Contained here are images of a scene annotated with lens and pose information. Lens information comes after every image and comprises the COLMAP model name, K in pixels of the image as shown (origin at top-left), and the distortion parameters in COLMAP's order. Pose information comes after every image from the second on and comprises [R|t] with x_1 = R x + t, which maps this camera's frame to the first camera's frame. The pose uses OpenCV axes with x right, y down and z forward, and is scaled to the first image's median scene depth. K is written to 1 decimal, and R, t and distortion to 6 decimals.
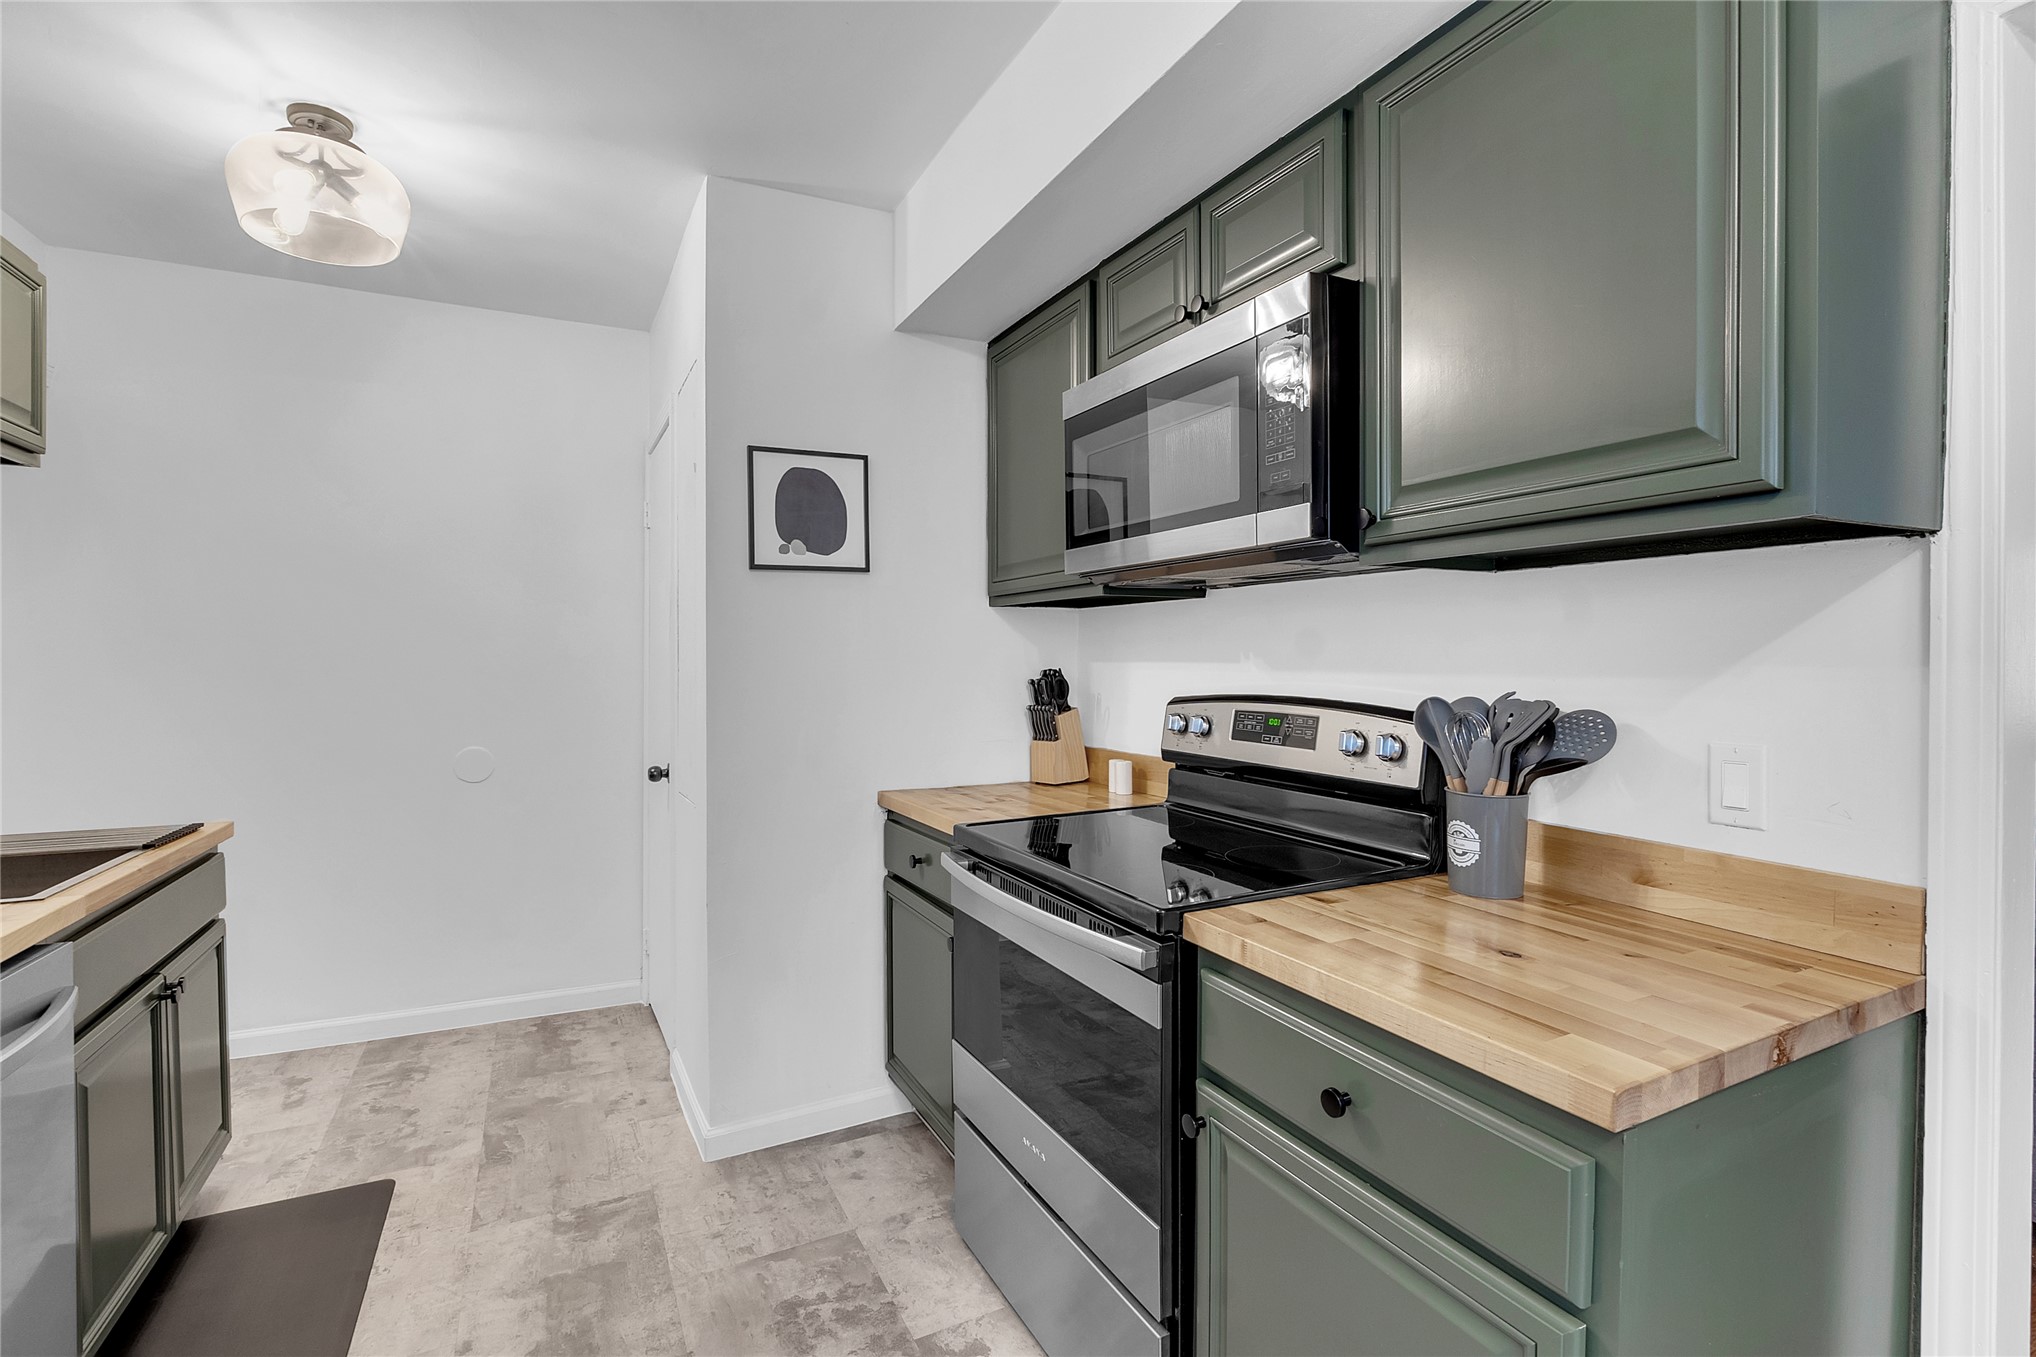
lens RADIAL K [[943.0, 0, 1028.8], [0, 943.0, 671.2], [0, 0, 1]] dist [-0.010153, 0.001139]
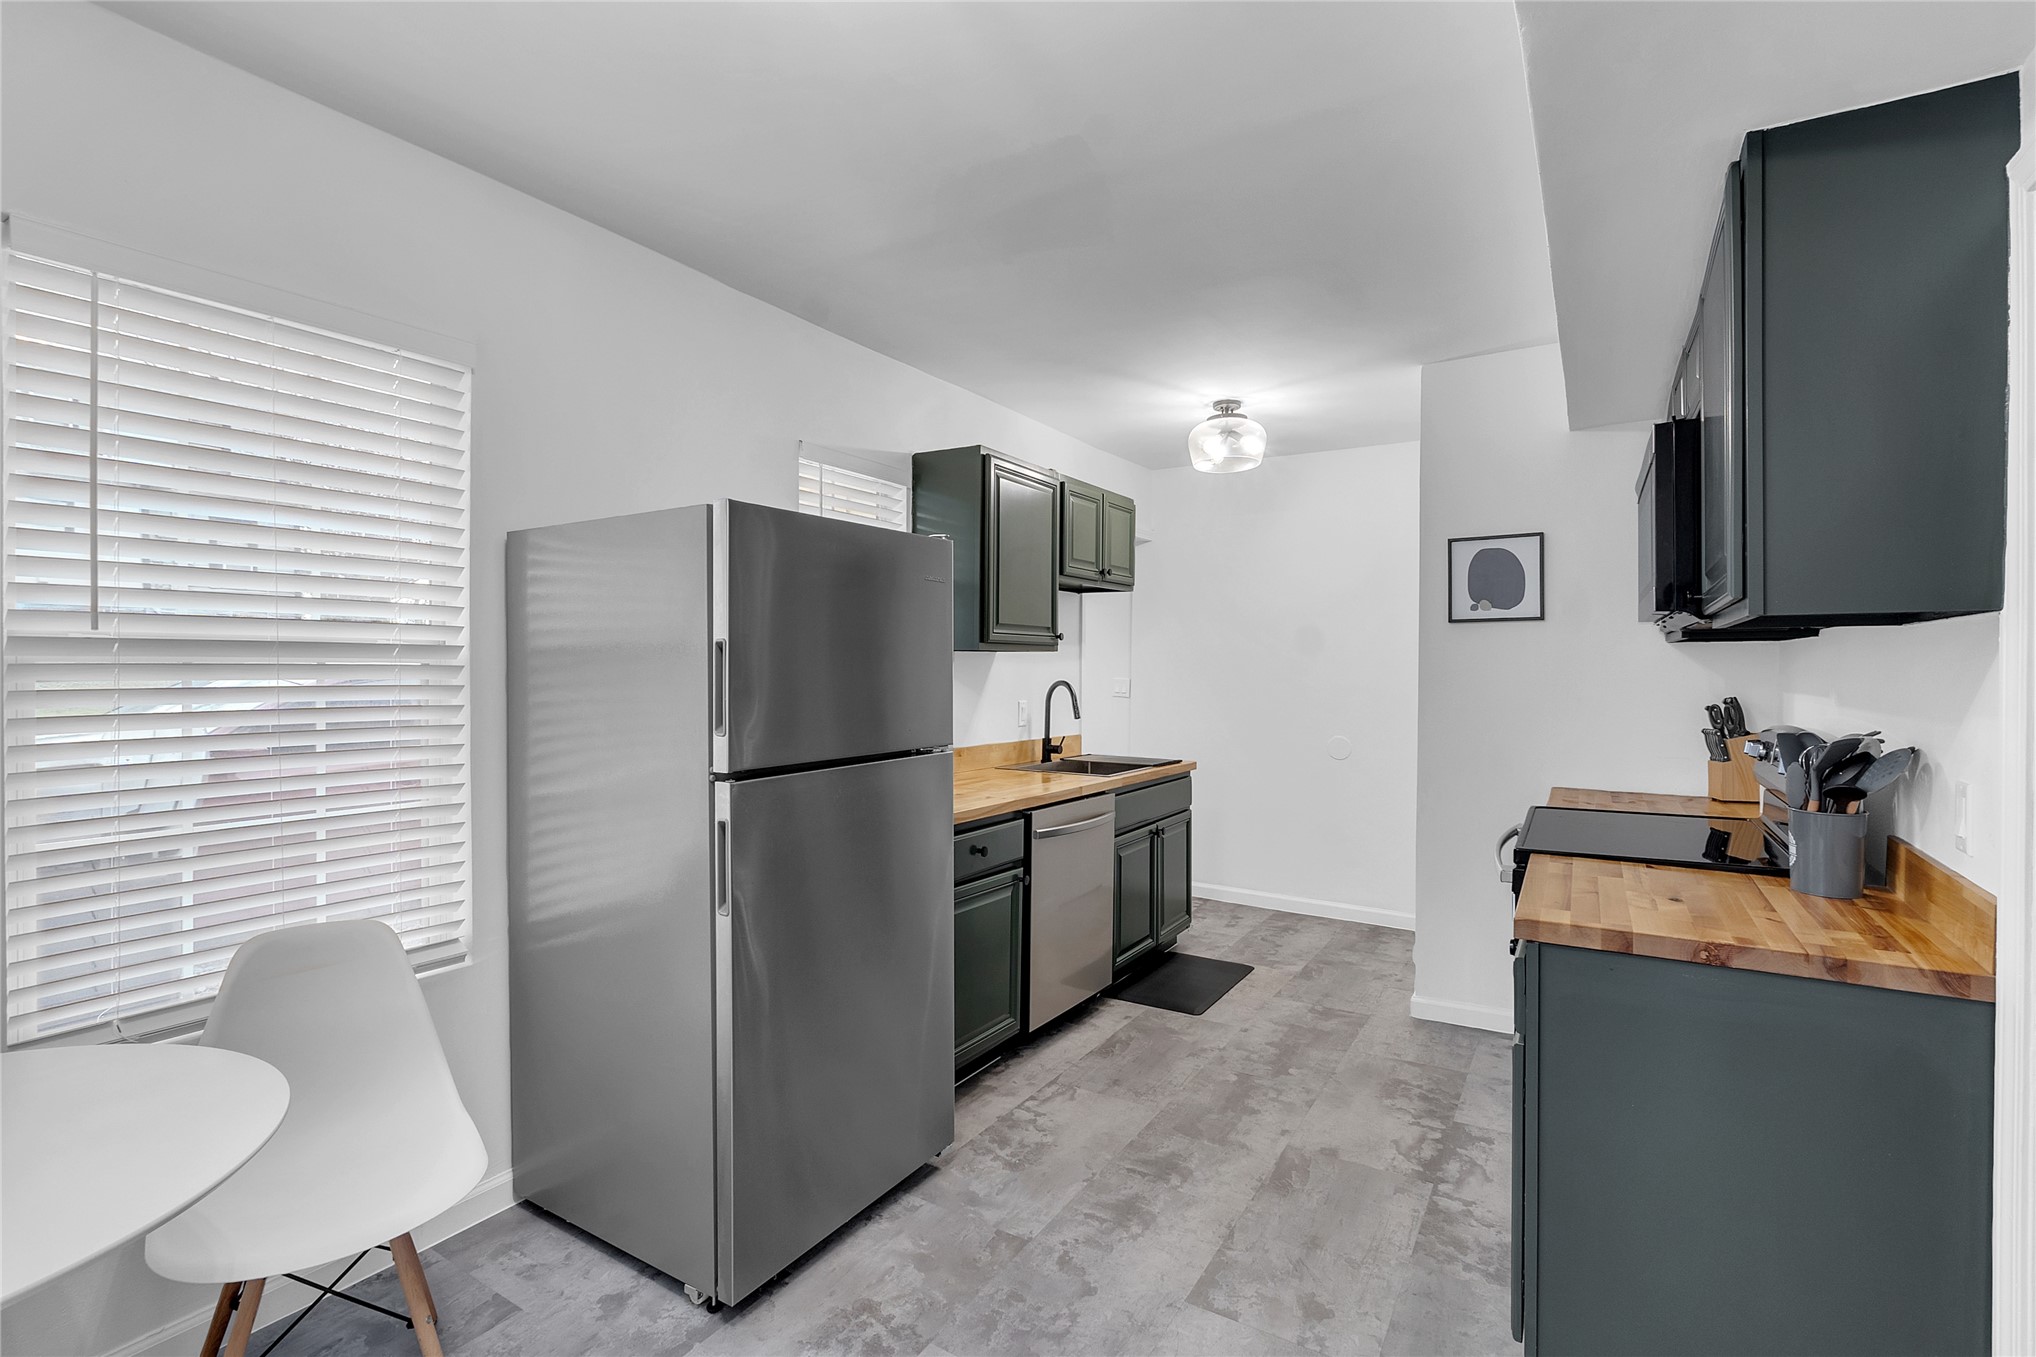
lens RADIAL K [[927.4, 0, 1019.9], [0, 927.4, 647.7], [0, 0, 1]] dist [-0.004486, 0.000093]
pose [[0.519991, -0.013455, -0.854066, 0.670090], [-0.017377, 0.999502, -0.026326, -0.023113], [0.853995, 0.028530, 0.519498, -0.361935]]
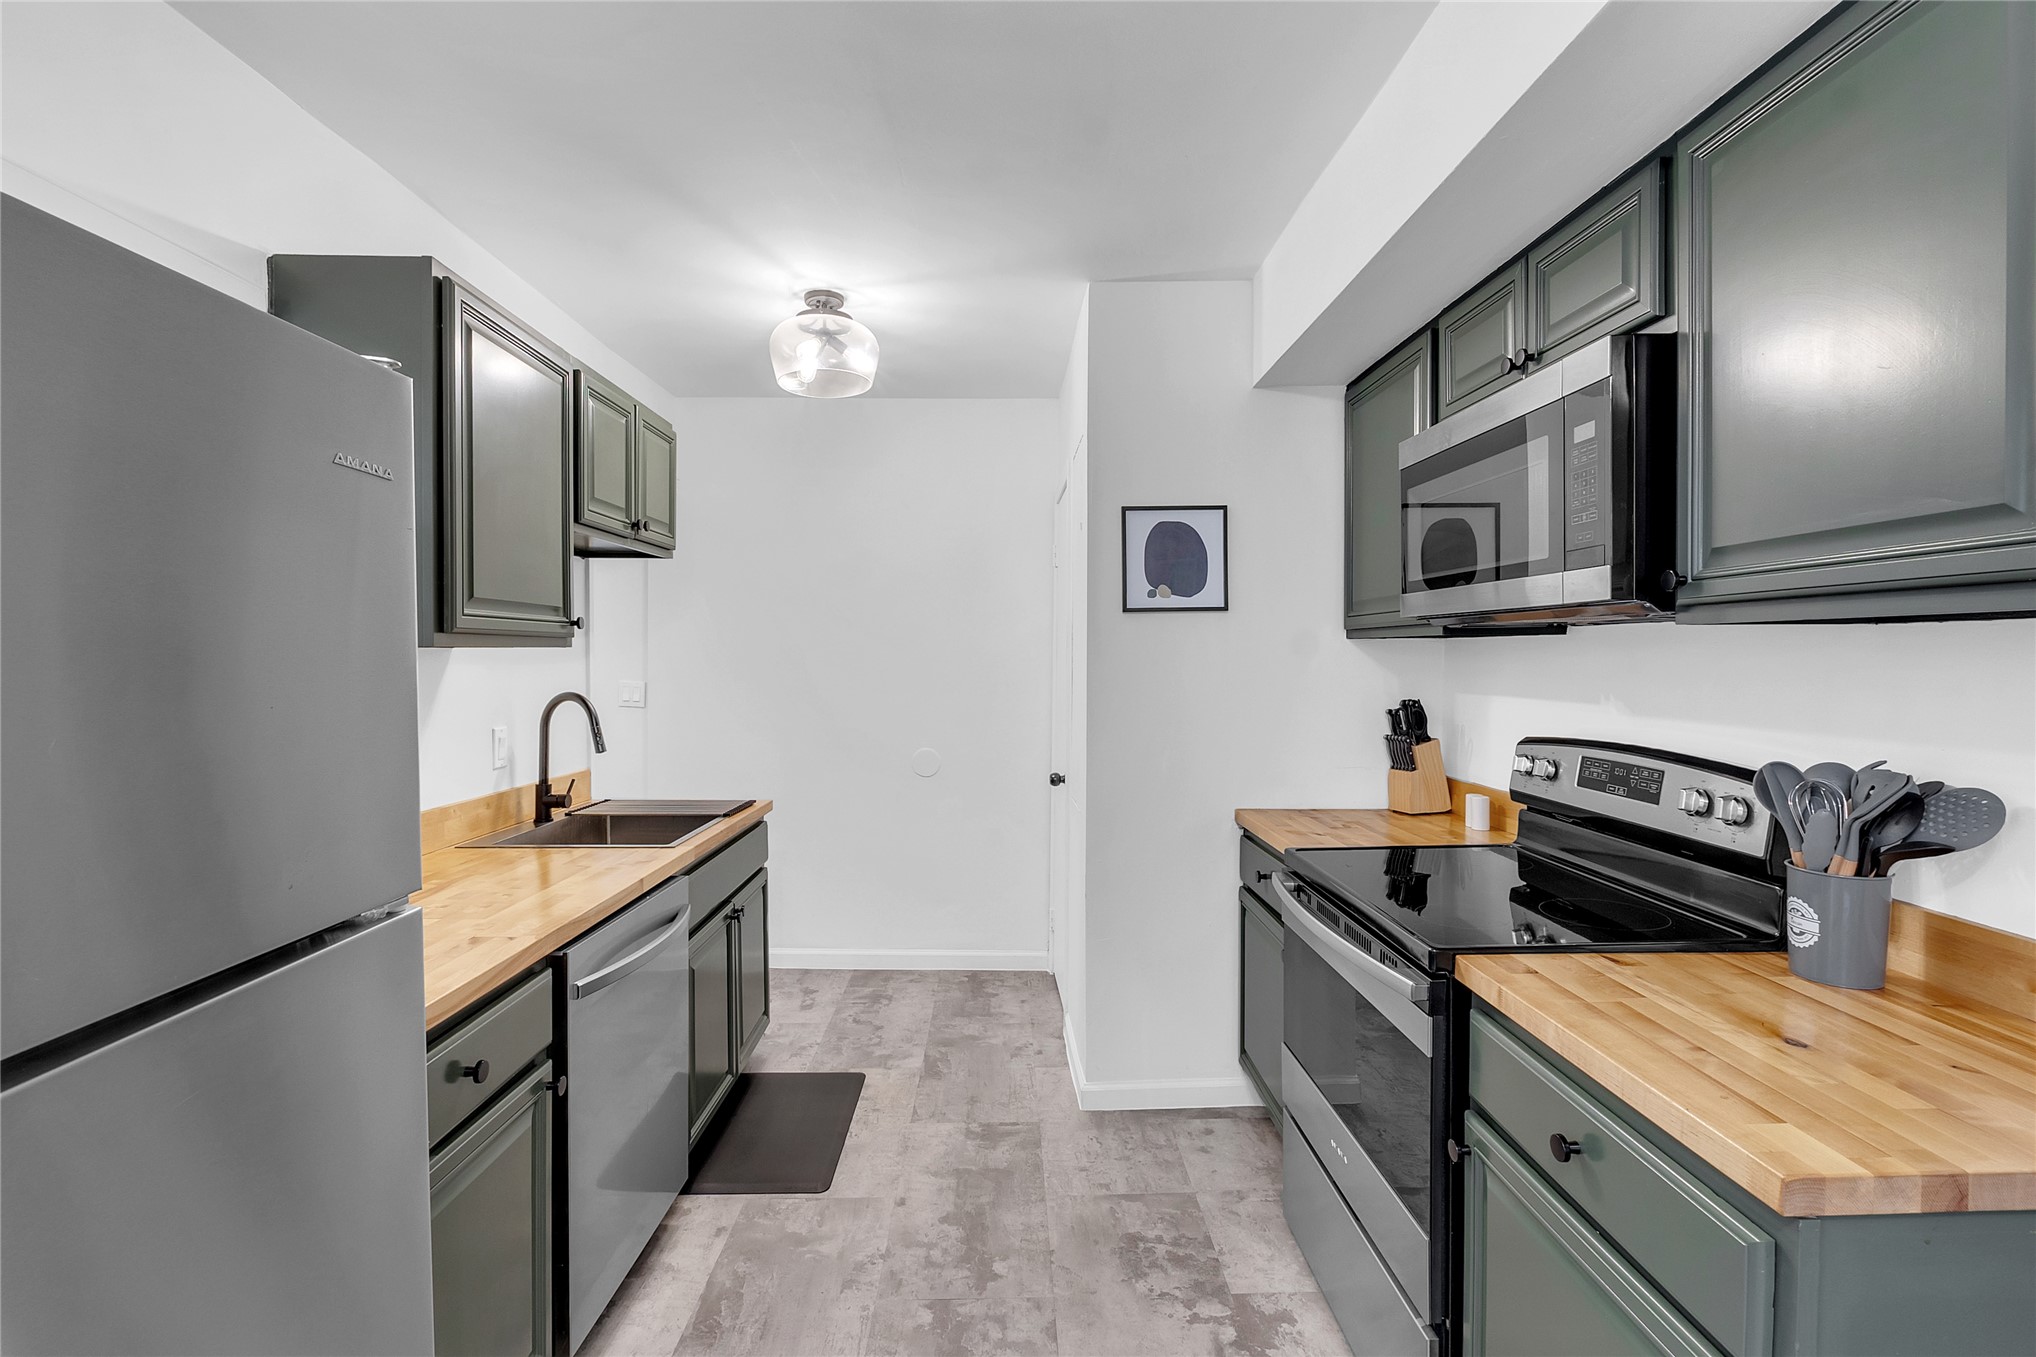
lens RADIAL K [[940.6, 0, 1015.0], [0, 940.6, 668.6], [0, 0, 1]] dist [-0.009424, 0.000727]
pose [[0.895958, 0.005611, -0.444104, 0.117255], [-0.005910, 0.999982, 0.000710, -0.043842], [0.444100, 0.001988, 0.895975, -0.120054]]
